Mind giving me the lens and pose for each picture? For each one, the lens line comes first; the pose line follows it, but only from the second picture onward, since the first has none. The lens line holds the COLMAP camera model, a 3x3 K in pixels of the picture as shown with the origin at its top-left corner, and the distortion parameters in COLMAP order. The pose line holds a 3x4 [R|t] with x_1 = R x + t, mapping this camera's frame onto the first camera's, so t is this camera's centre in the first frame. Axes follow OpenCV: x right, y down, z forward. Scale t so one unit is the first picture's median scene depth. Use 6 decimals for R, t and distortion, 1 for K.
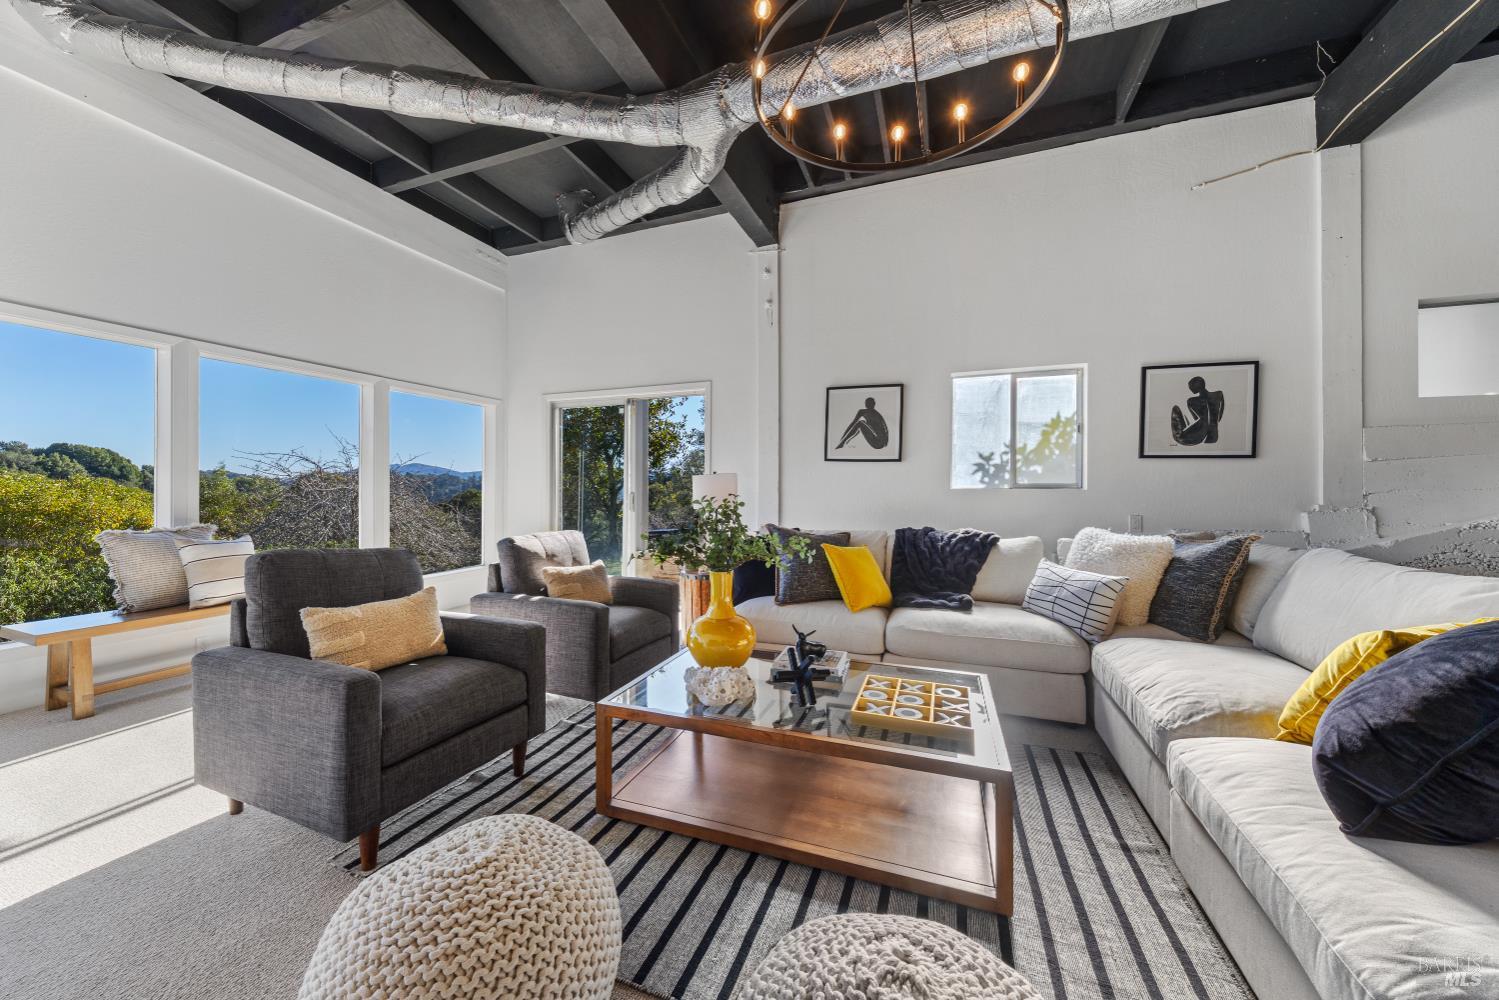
lens RADIAL K [[521.6, 0, 744.1], [0, 521.6, 490.1], [0, 0, 1]] dist [0.001966, -0.000252]
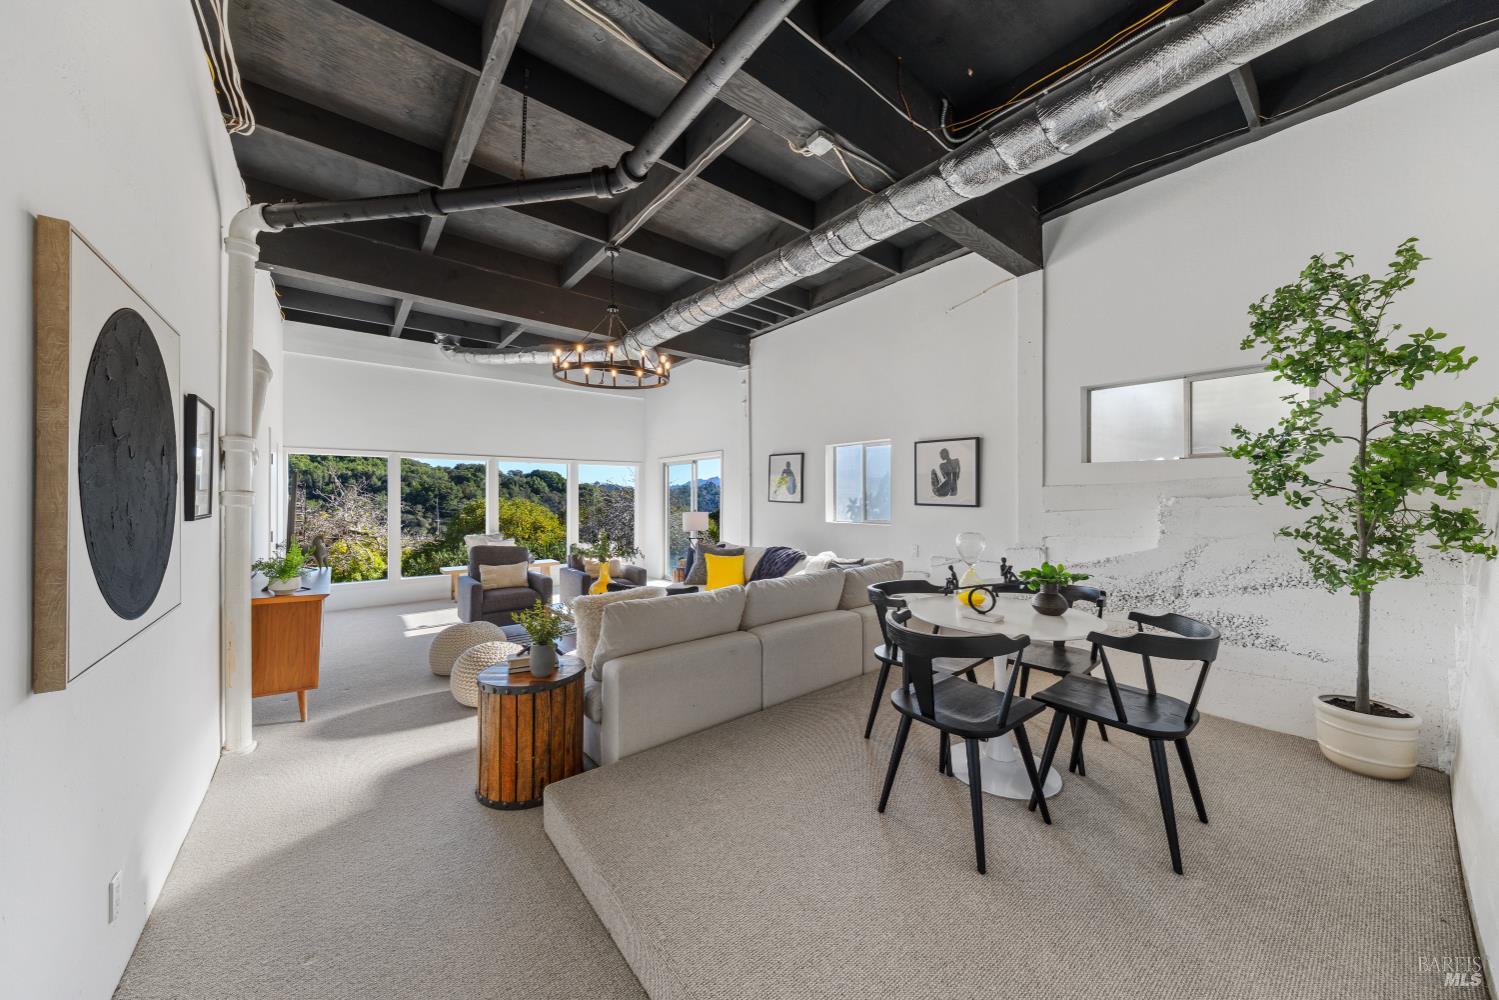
lens RADIAL K [[505.1, 0, 755.2], [0, 505.1, 496.3], [0, 0, 1]] dist [-0.007622, -0.000045]
pose [[0.872474, -0.004640, -0.488638, 0.952889], [0.002925, 0.999987, -0.004274, -0.073992], [0.488651, 0.002299, 0.872476, -0.378940]]
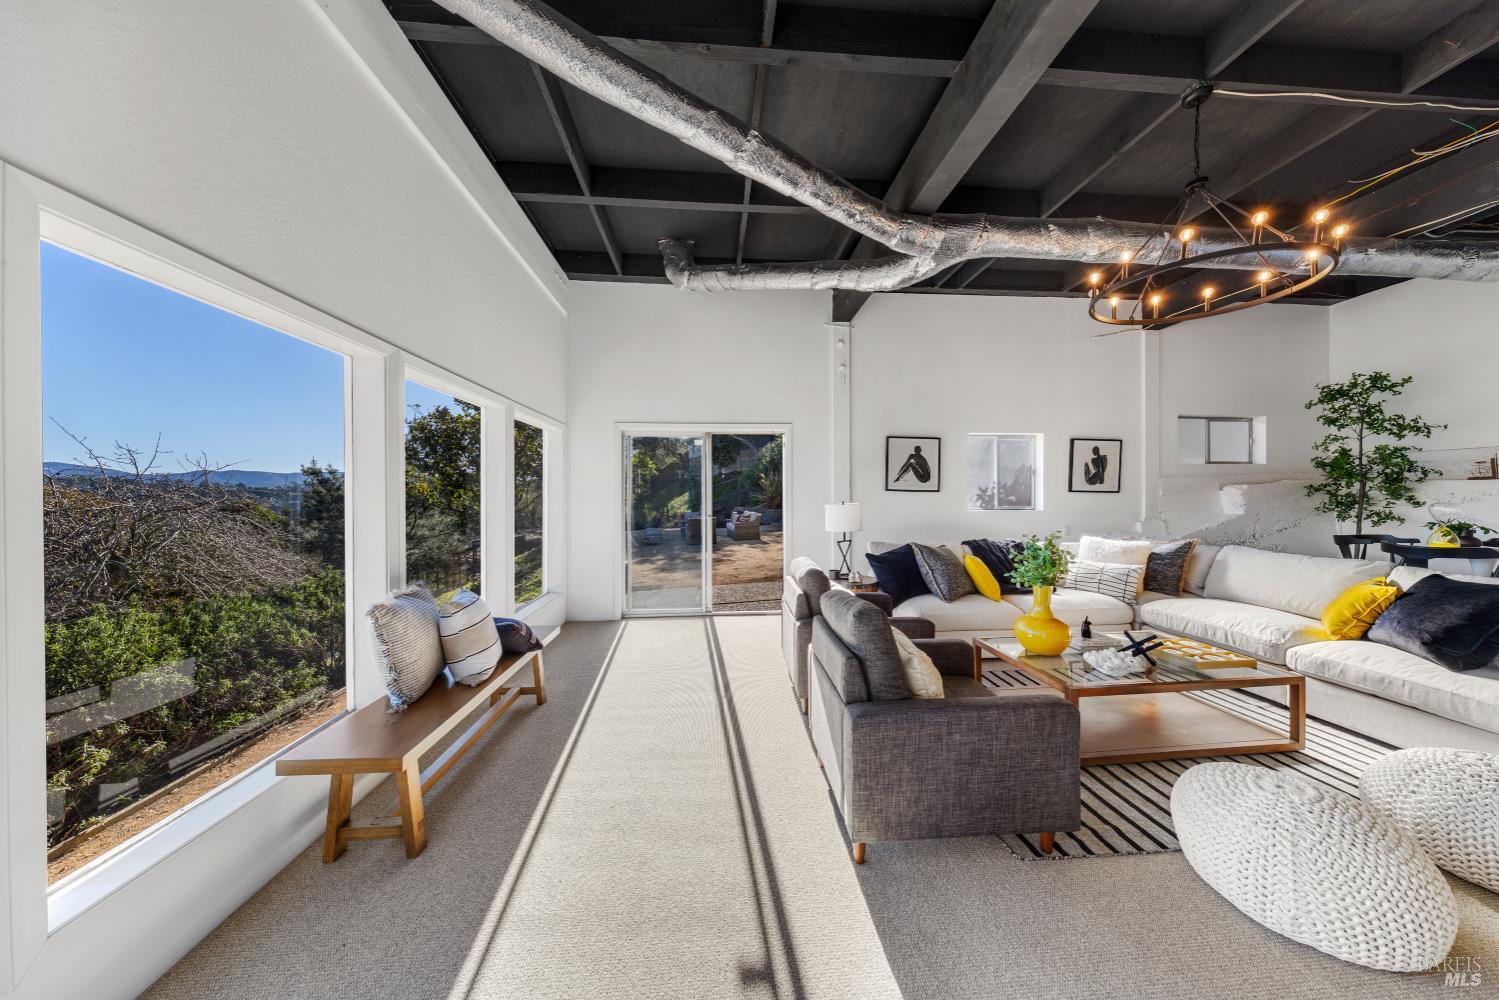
lens RADIAL K [[441.2, 0, 742.7], [0, 441.2, 498.5], [0, 0, 1]] dist [0.001730, -0.000021]
pose [[0.905567, -0.006974, 0.424145, -0.734289], [0.004840, 0.999970, 0.006108, -0.049437], [-0.424175, -0.003478, 0.905574, 0.139916]]
